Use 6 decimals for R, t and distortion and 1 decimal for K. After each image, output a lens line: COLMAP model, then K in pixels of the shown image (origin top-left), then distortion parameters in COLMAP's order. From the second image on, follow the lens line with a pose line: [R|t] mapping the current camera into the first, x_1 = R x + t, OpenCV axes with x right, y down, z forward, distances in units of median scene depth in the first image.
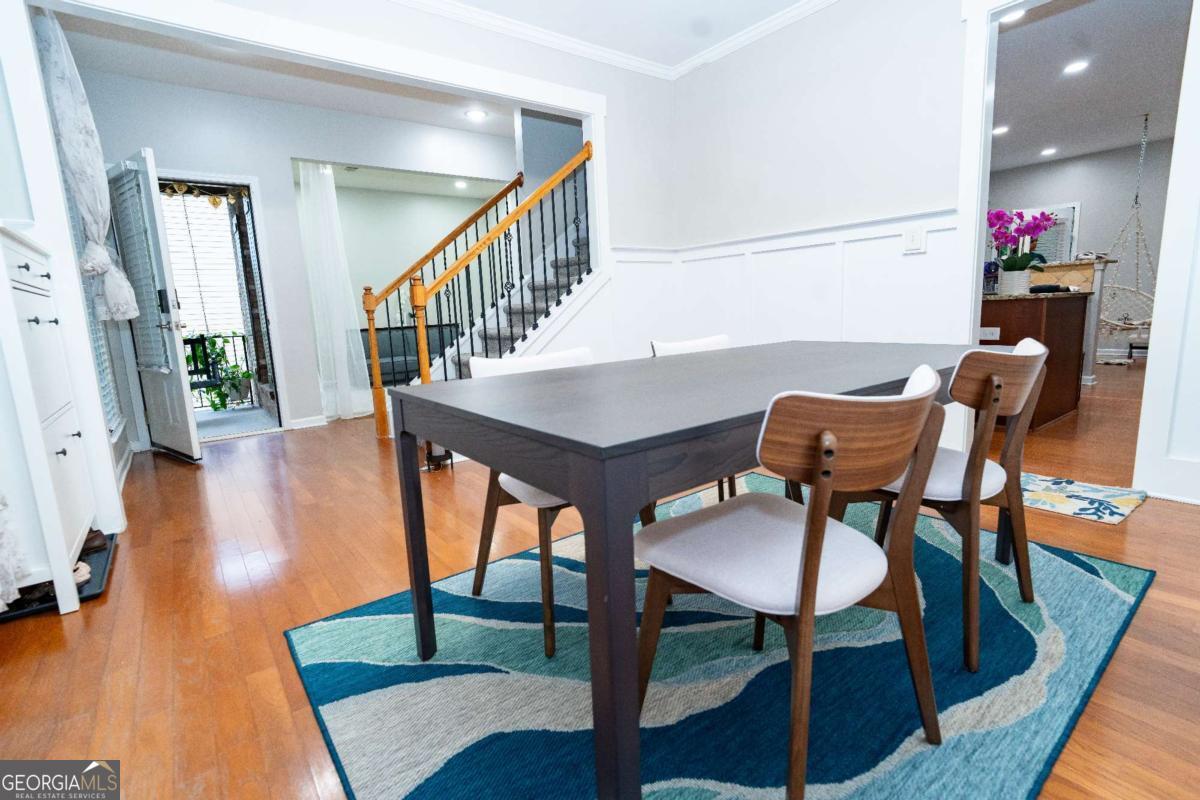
lens RADIAL K [[554.6, 0, 603.0], [0, 554.6, 395.0], [0, 0, 1]] dist [-0.011512, 0.007133]
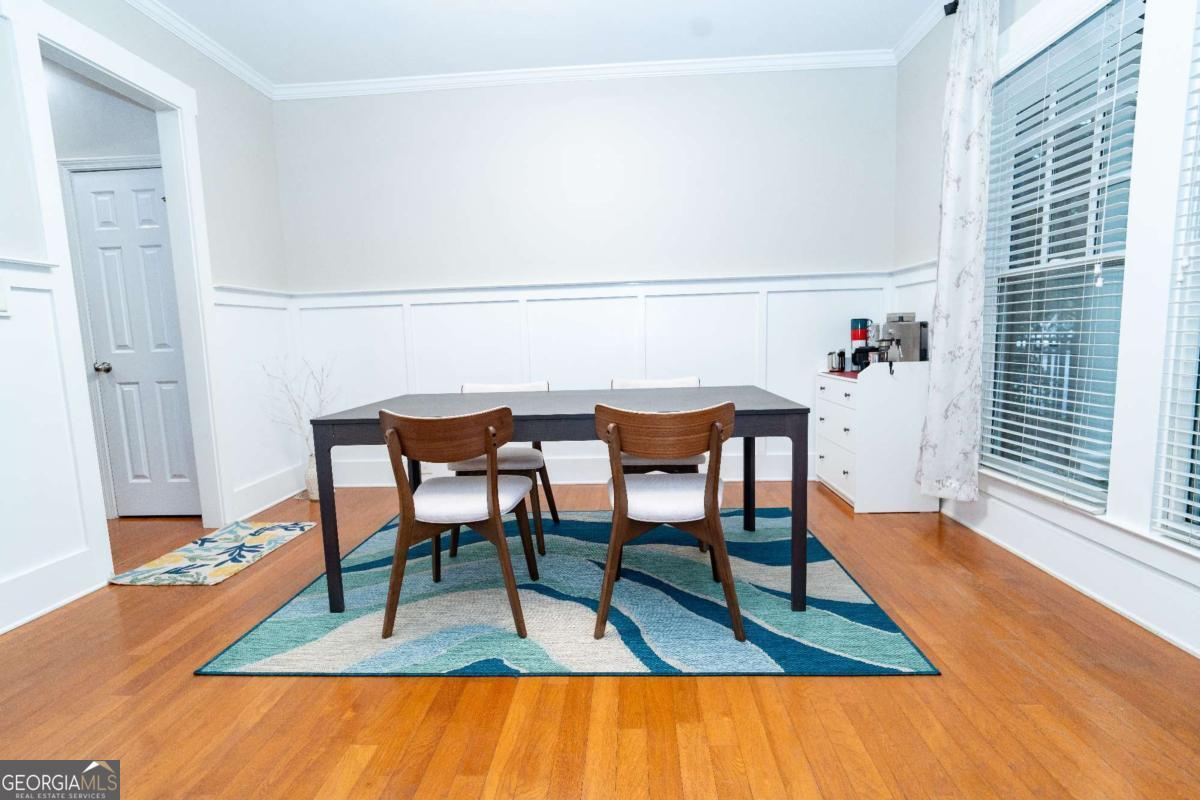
lens RADIAL K [[554.6, 0, 600.4], [0, 554.6, 402.2], [0, 0, 1]] dist [-0.011512, 0.007133]
pose [[-0.749439, -0.013936, 0.661927, -0.526536], [0.164129, 0.964660, 0.206138, -0.226919], [-0.641407, 0.263130, -0.720666, 1.346659]]
